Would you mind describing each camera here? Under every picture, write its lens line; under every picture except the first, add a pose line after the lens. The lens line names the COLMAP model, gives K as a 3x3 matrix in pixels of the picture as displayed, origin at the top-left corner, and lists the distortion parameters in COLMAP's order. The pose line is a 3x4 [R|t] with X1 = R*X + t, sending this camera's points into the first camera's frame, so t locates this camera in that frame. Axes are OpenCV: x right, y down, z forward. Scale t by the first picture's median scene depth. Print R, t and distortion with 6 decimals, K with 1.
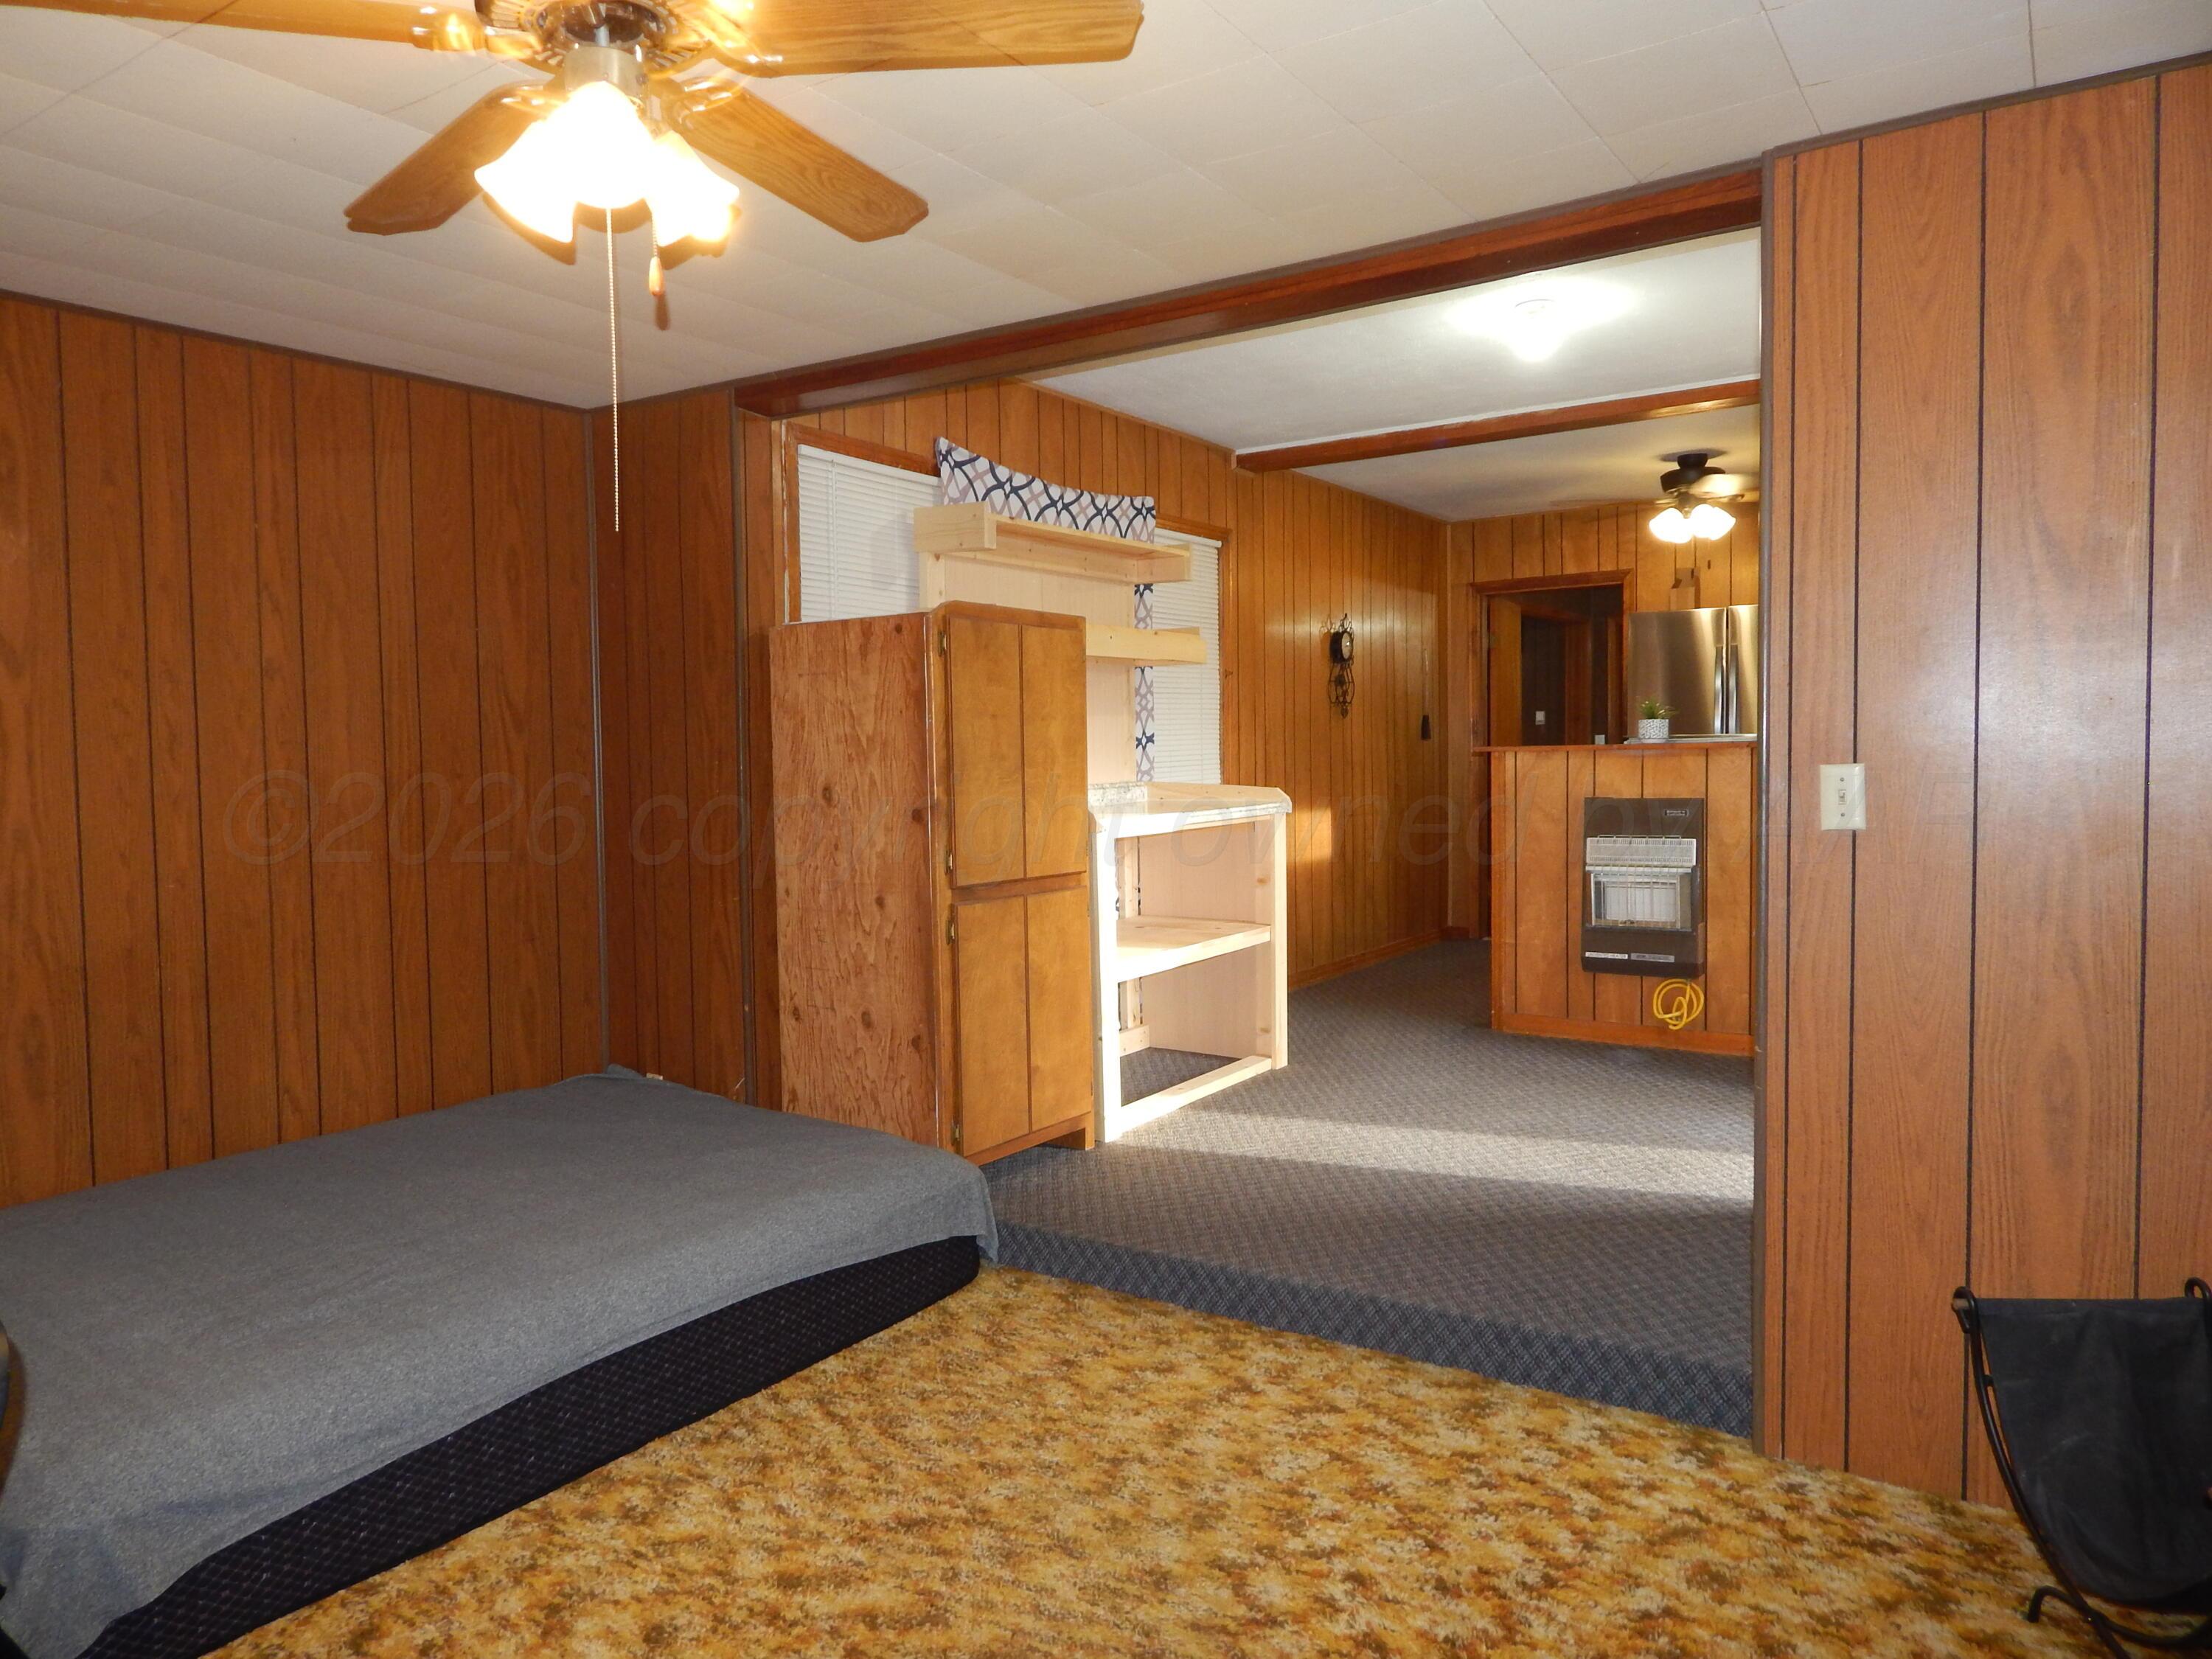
lens RADIAL K [[1448.3, 0, 1103.1], [0, 1448.3, 826.8], [0, 0, 1]] dist [0.007894, -0.011068]
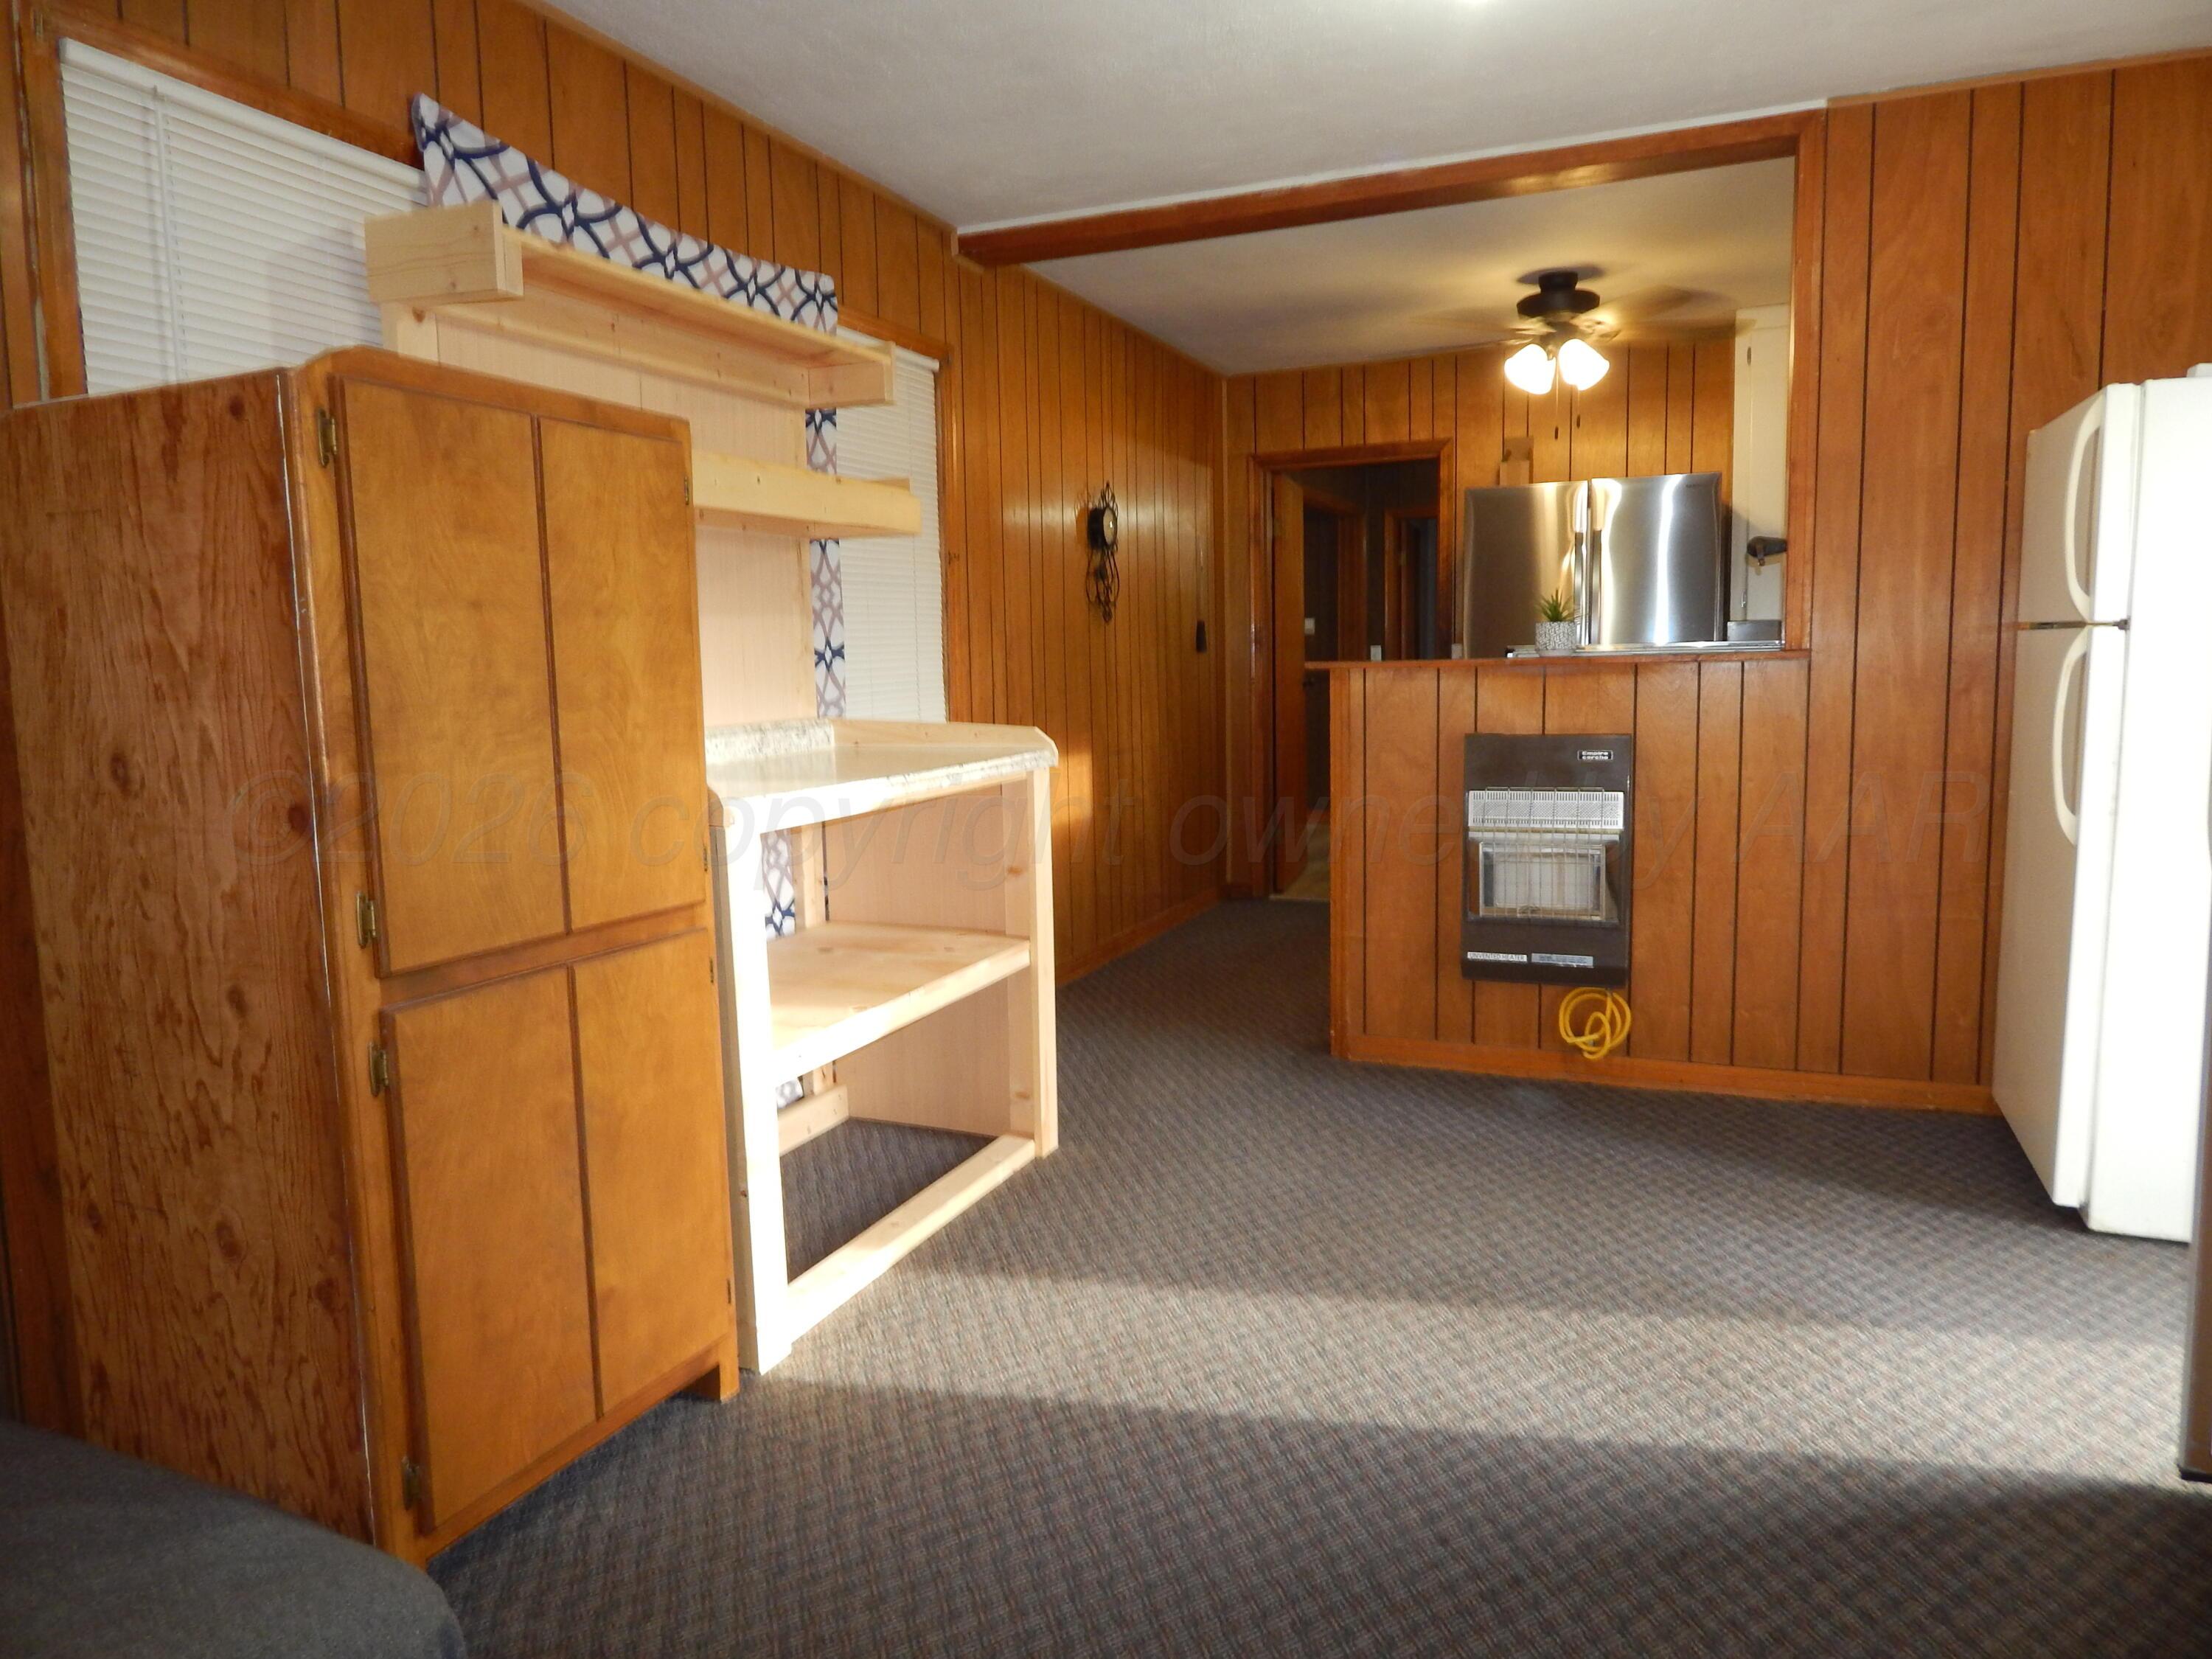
lens RADIAL K [[1448.3, 0, 1114.4], [0, 1448.3, 829.6], [0, 0, 1]] dist [0.007894, -0.011068]
pose [[0.979848, -0.026511, 0.197975, 0.033768], [0.014357, 0.997937, 0.062575, -0.028406], [-0.199226, -0.058471, 0.978208, 0.477666]]
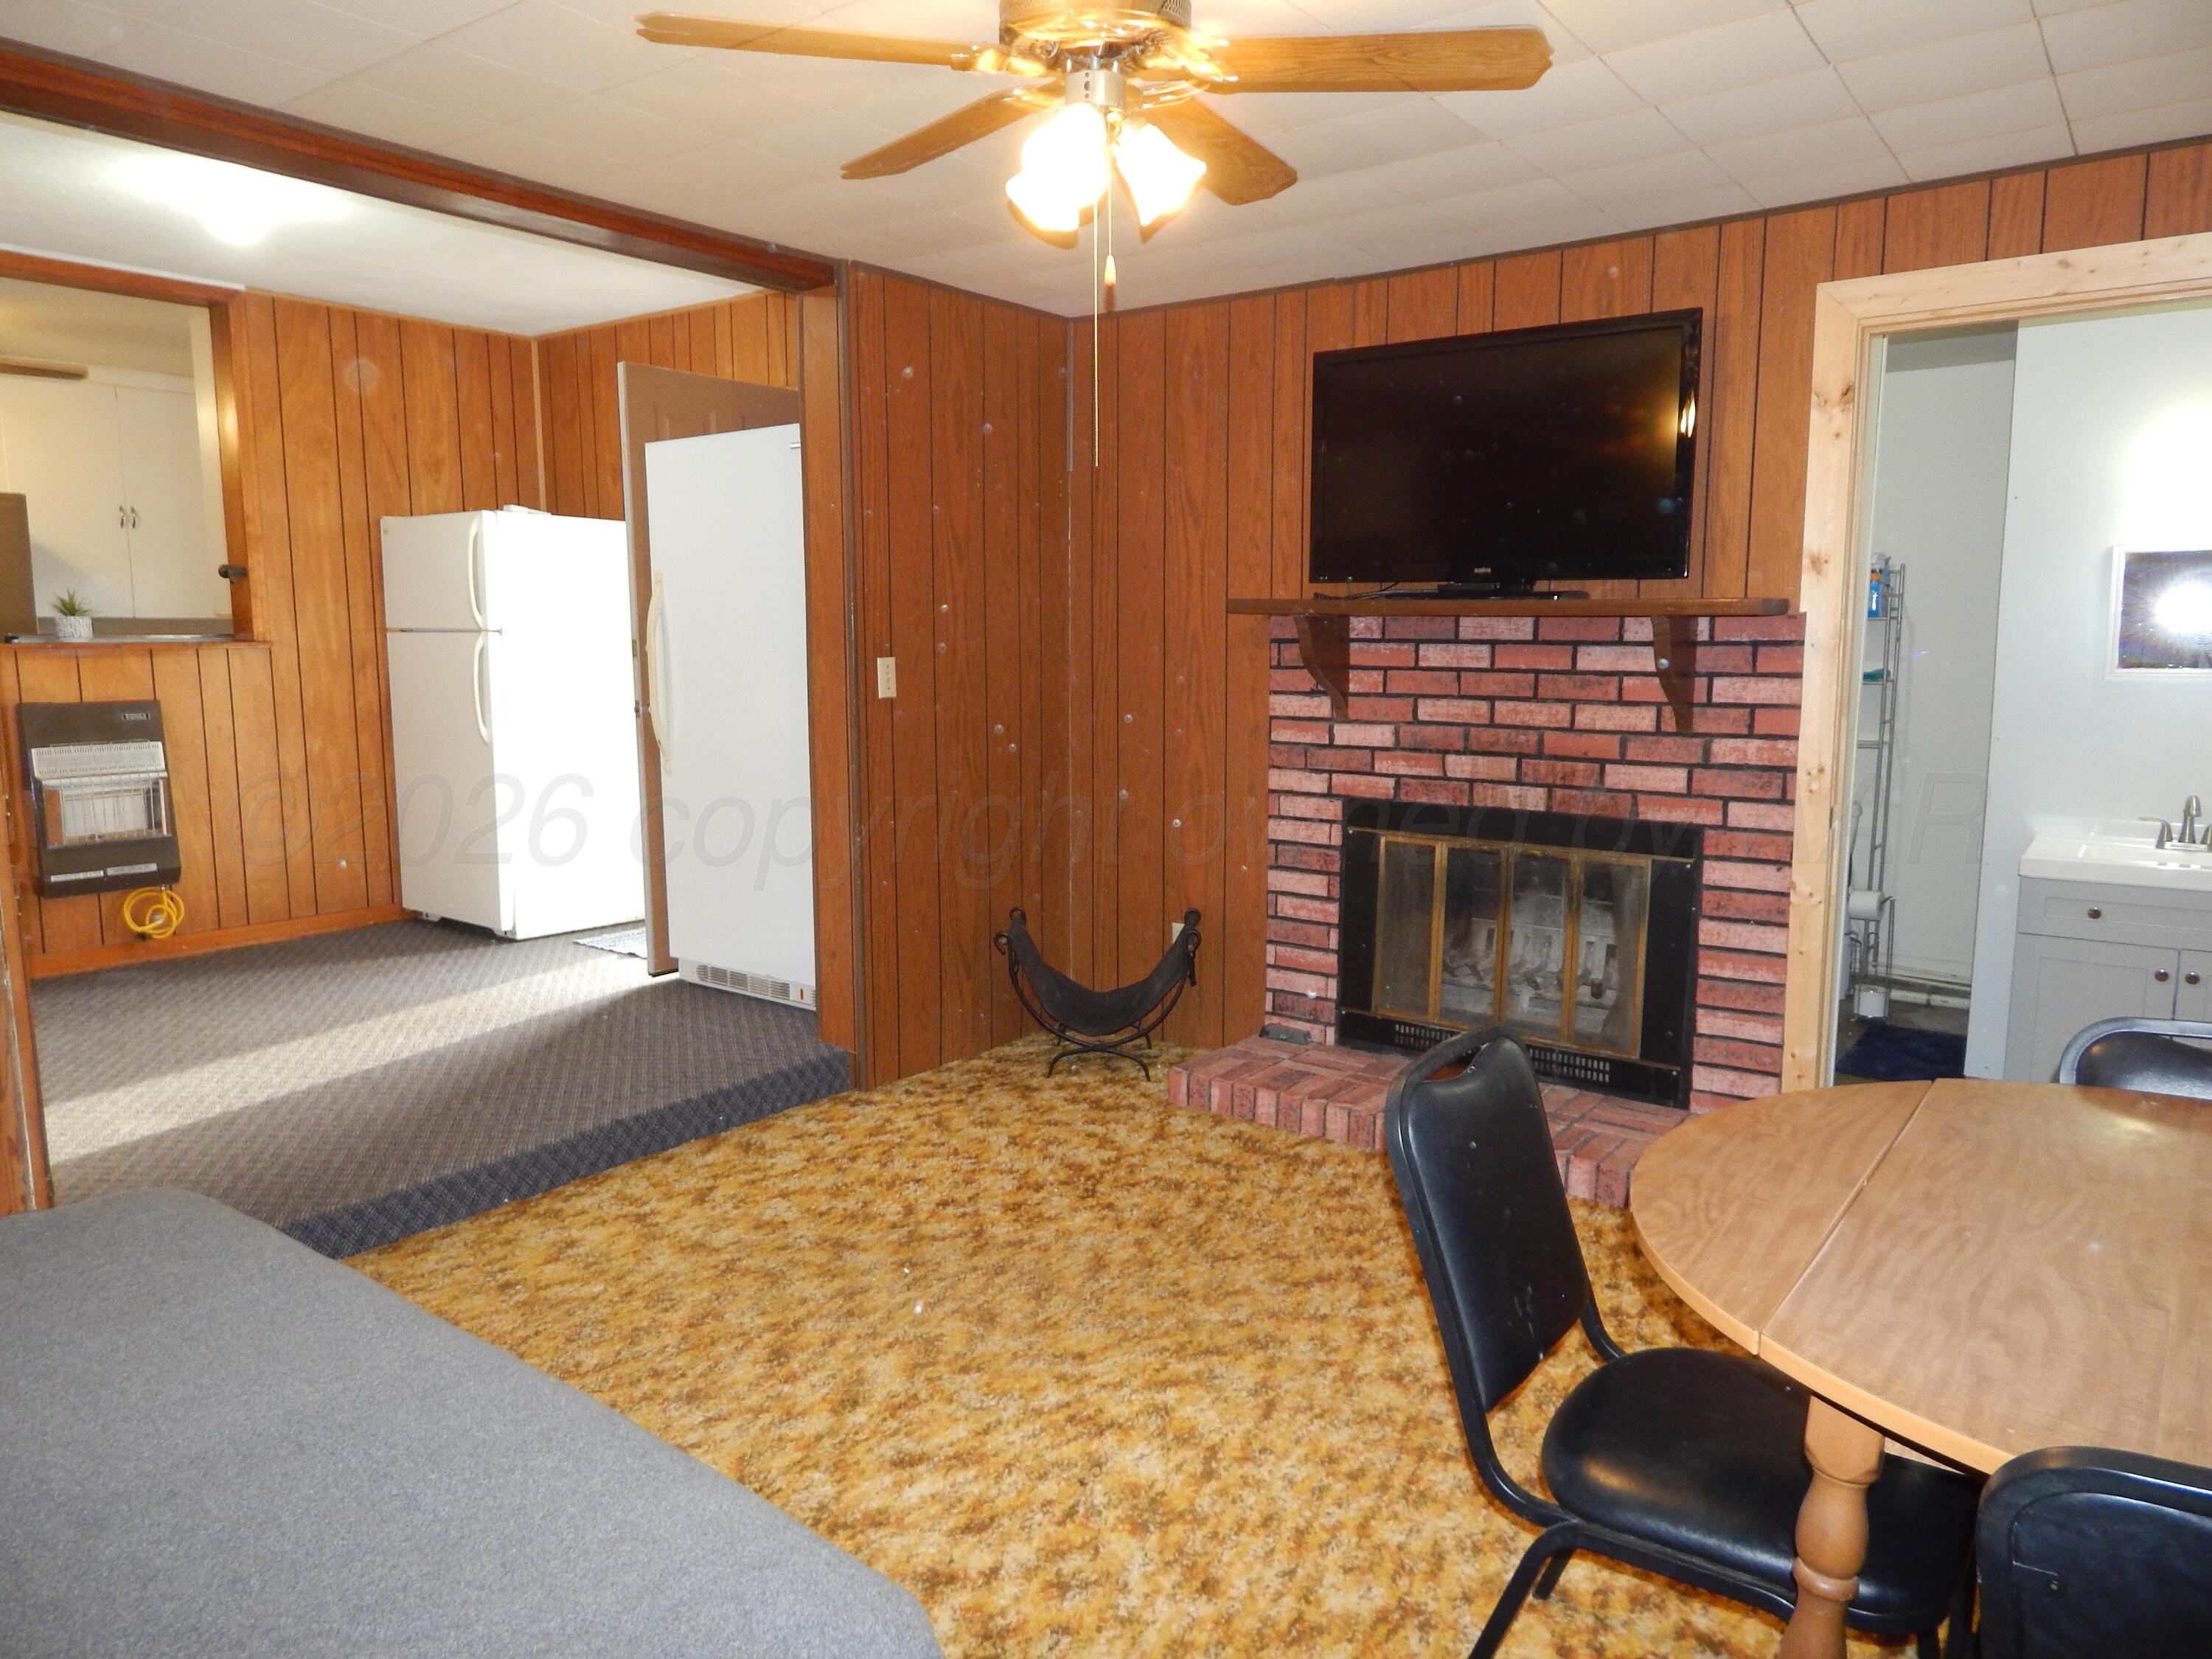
lens RADIAL K [[1448.3, 0, 1100.3], [0, 1448.3, 824.9], [0, 0, 1]] dist [0.007894, -0.011068]
pose [[0.056373, -0.111791, 0.992132, -0.713803], [0.050493, 0.992759, 0.108992, -0.014258], [-0.997132, 0.043952, 0.061609, 0.414280]]
